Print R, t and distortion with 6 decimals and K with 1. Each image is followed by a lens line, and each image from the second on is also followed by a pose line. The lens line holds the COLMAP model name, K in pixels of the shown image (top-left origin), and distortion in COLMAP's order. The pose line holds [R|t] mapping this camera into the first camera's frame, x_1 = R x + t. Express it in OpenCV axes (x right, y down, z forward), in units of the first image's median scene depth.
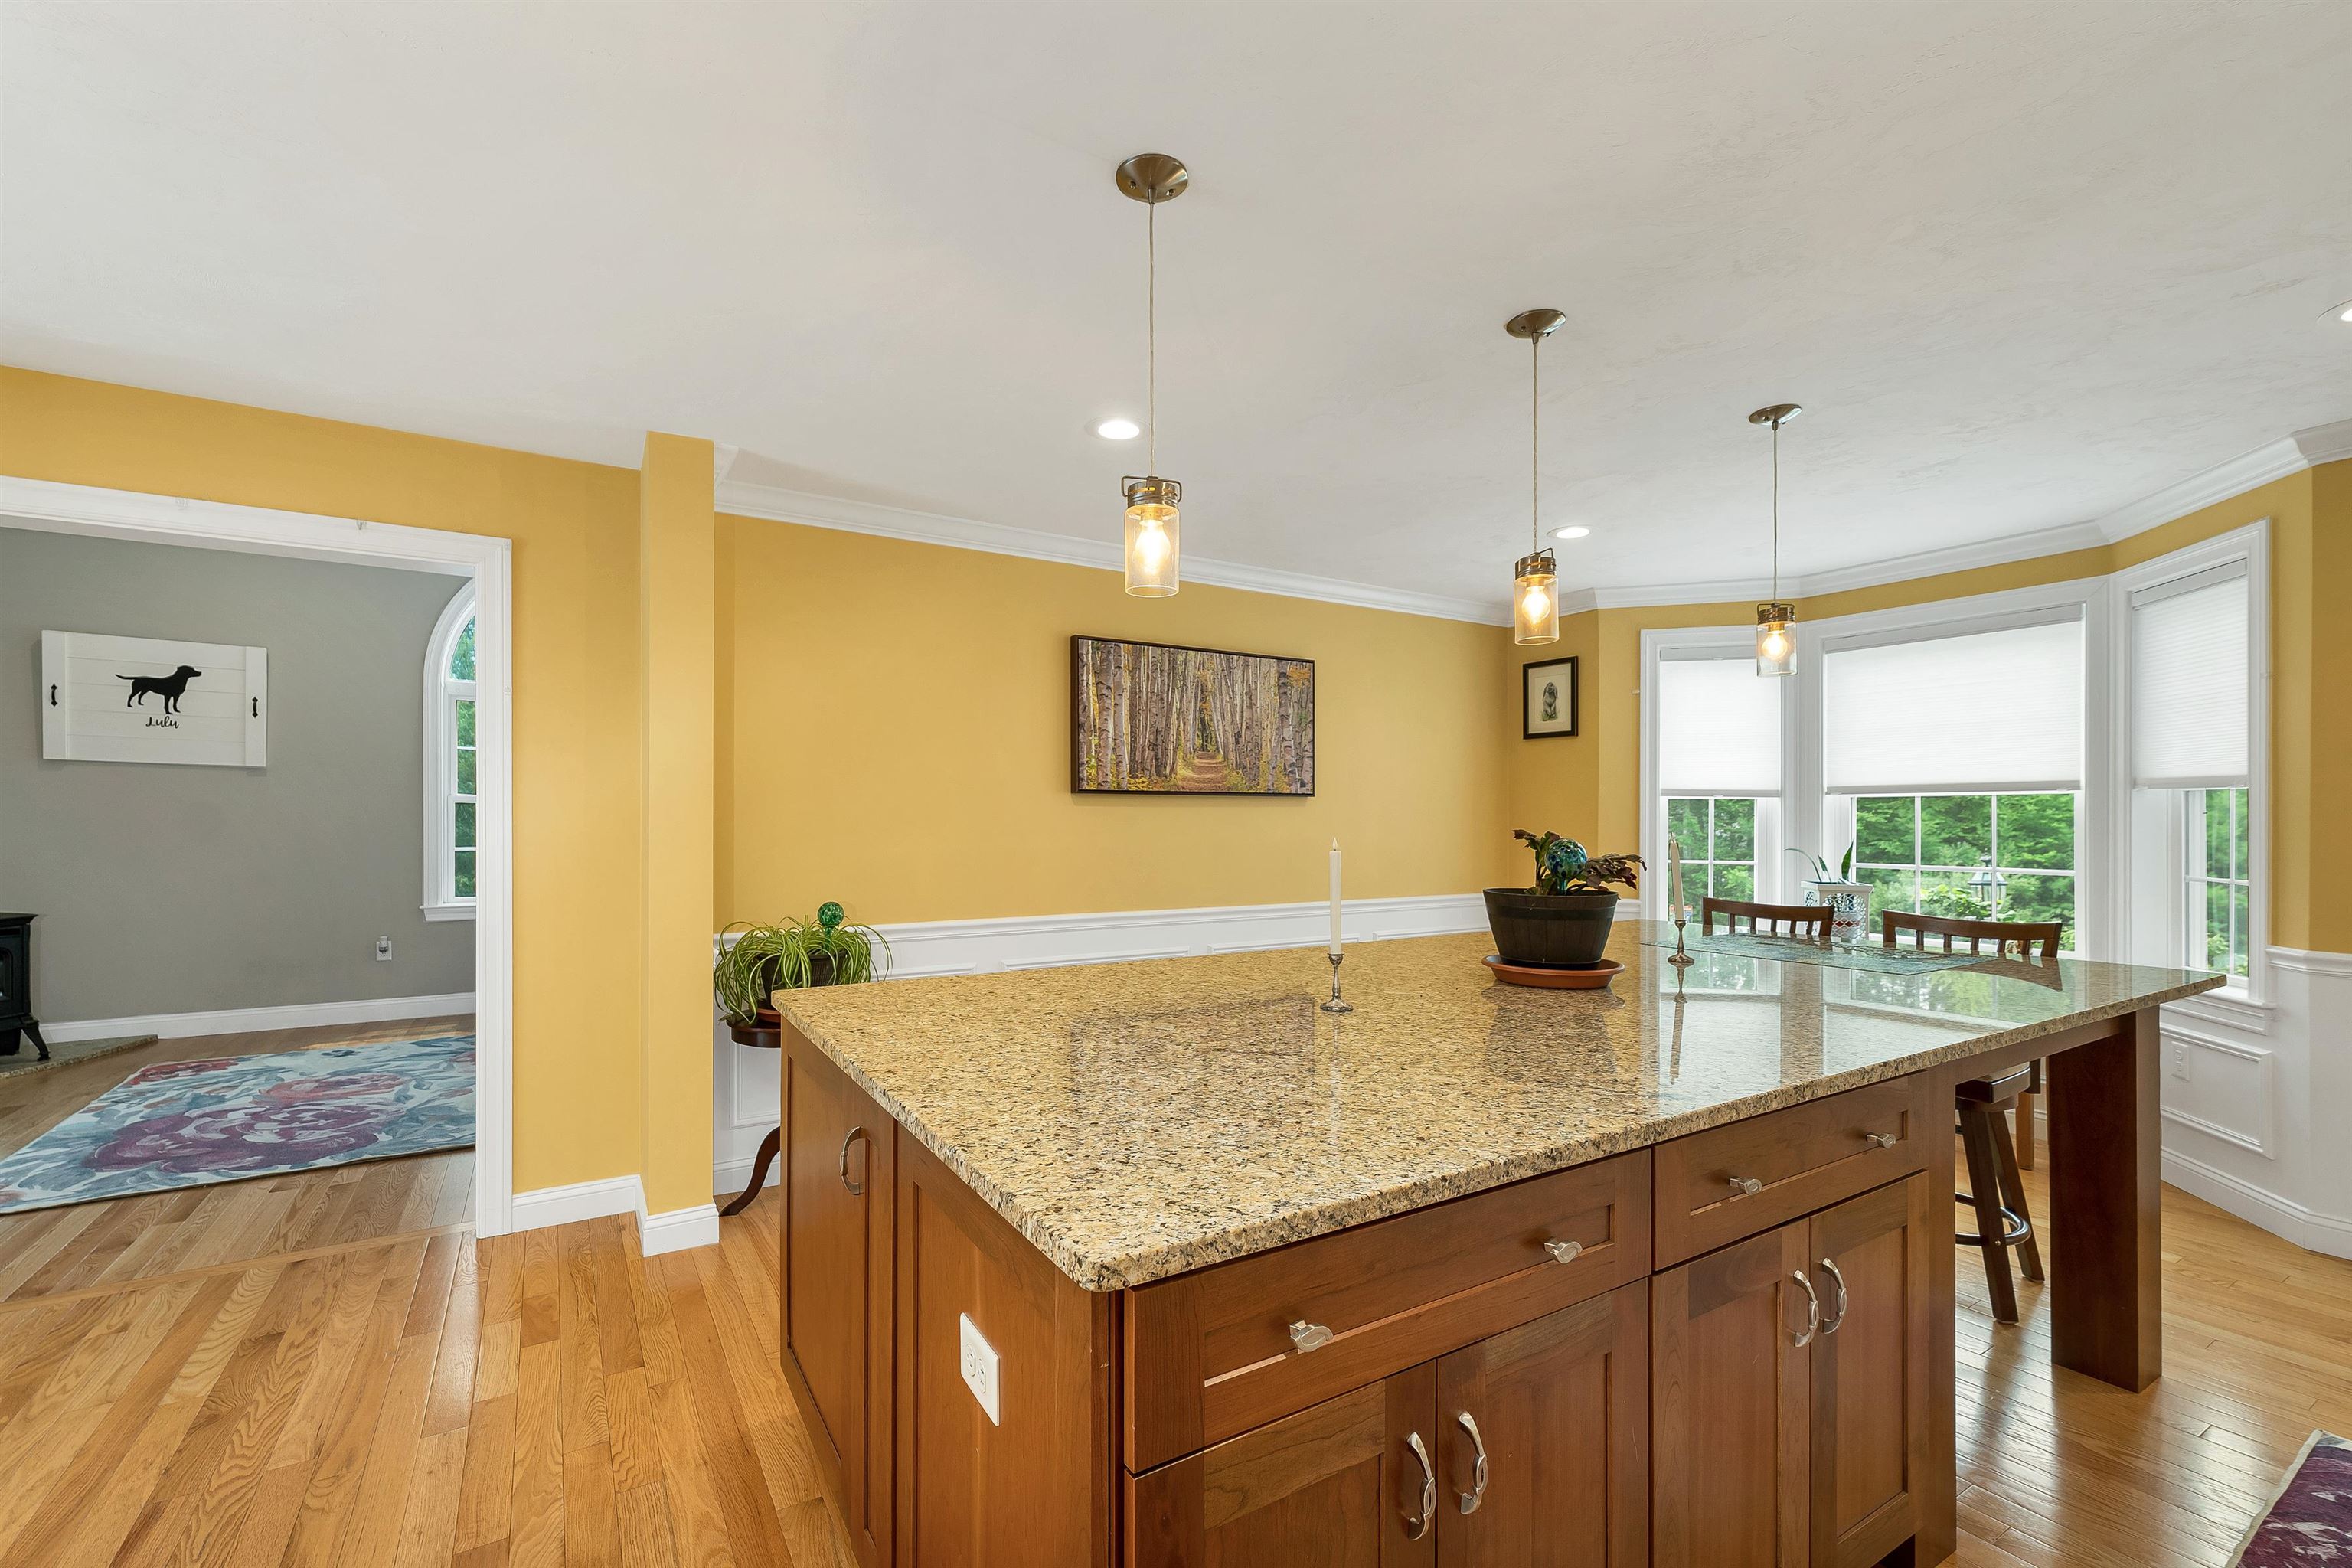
lens RADIAL K [[990.7, 0, 1190.8], [0, 990.7, 824.4], [0, 0, 1]] dist [0.007380, -0.000032]
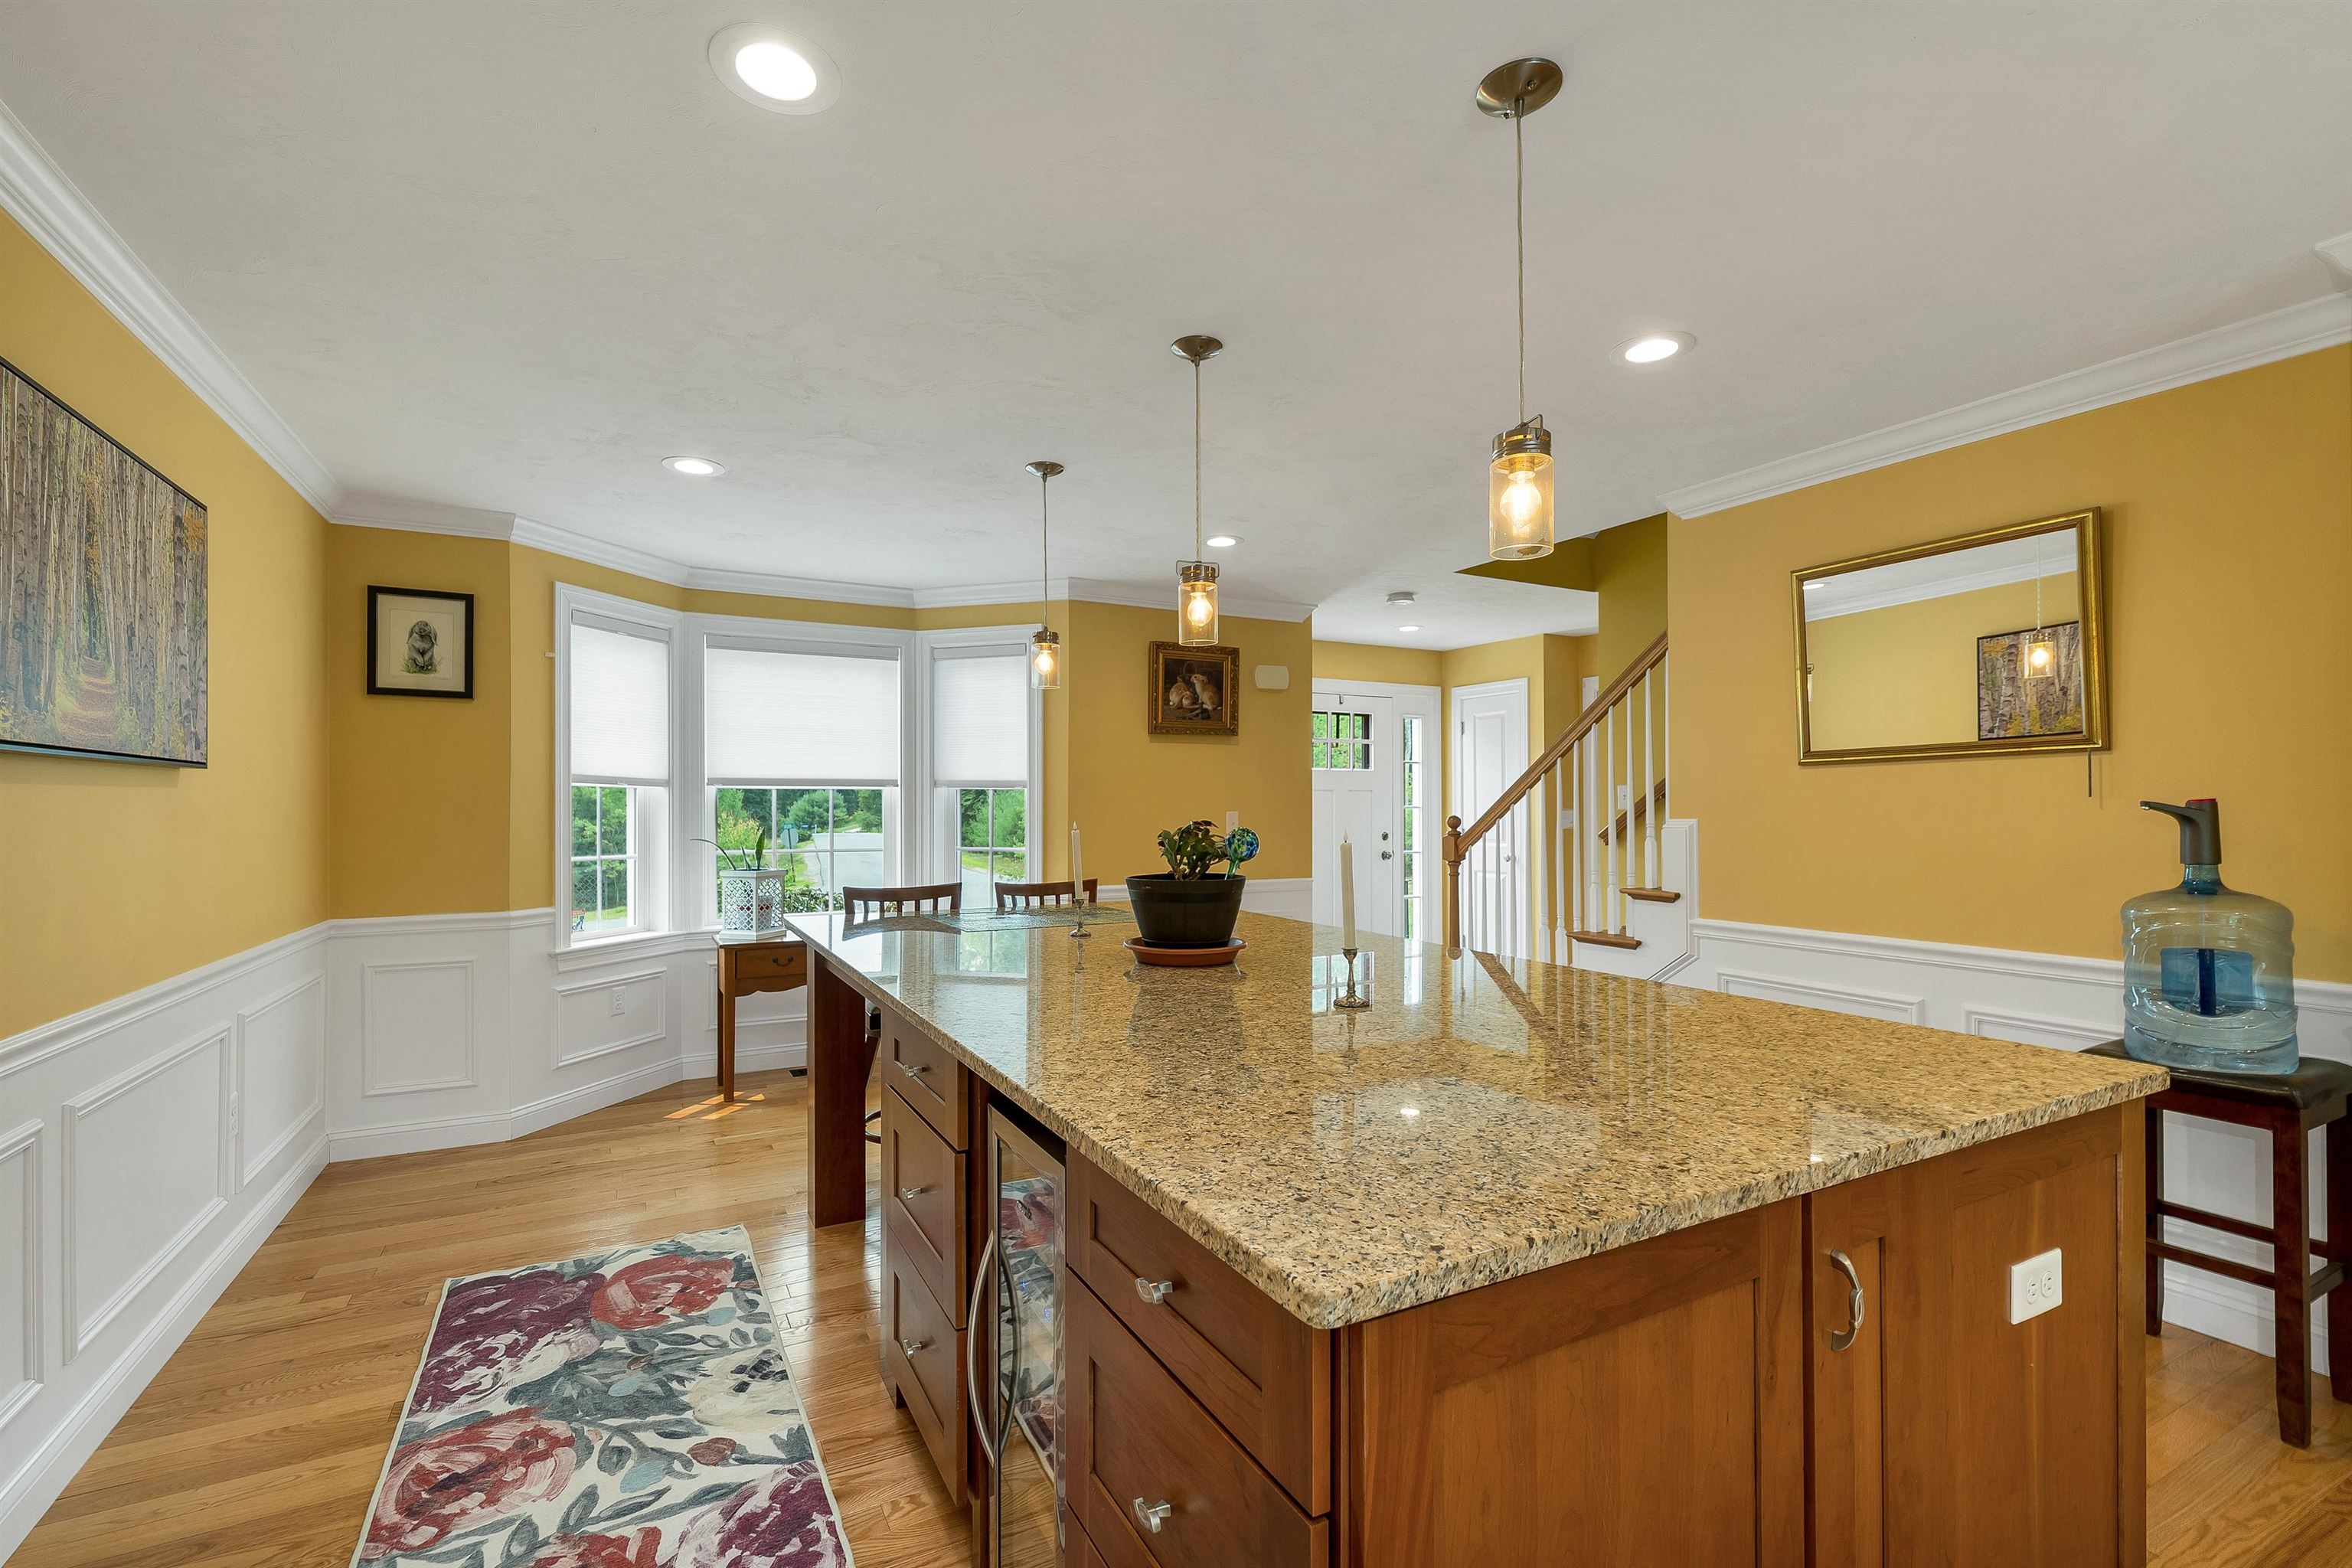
lens RADIAL K [[988.3, 0, 1165.5], [0, 988.3, 797.3], [0, 0, 1]] dist [0.001730, -0.000026]
pose [[0.089052, 0.008647, 0.995989, -0.474845], [0.008511, 0.999919, -0.009442, -0.005336], [-0.995991, 0.009317, 0.088972, 0.621170]]
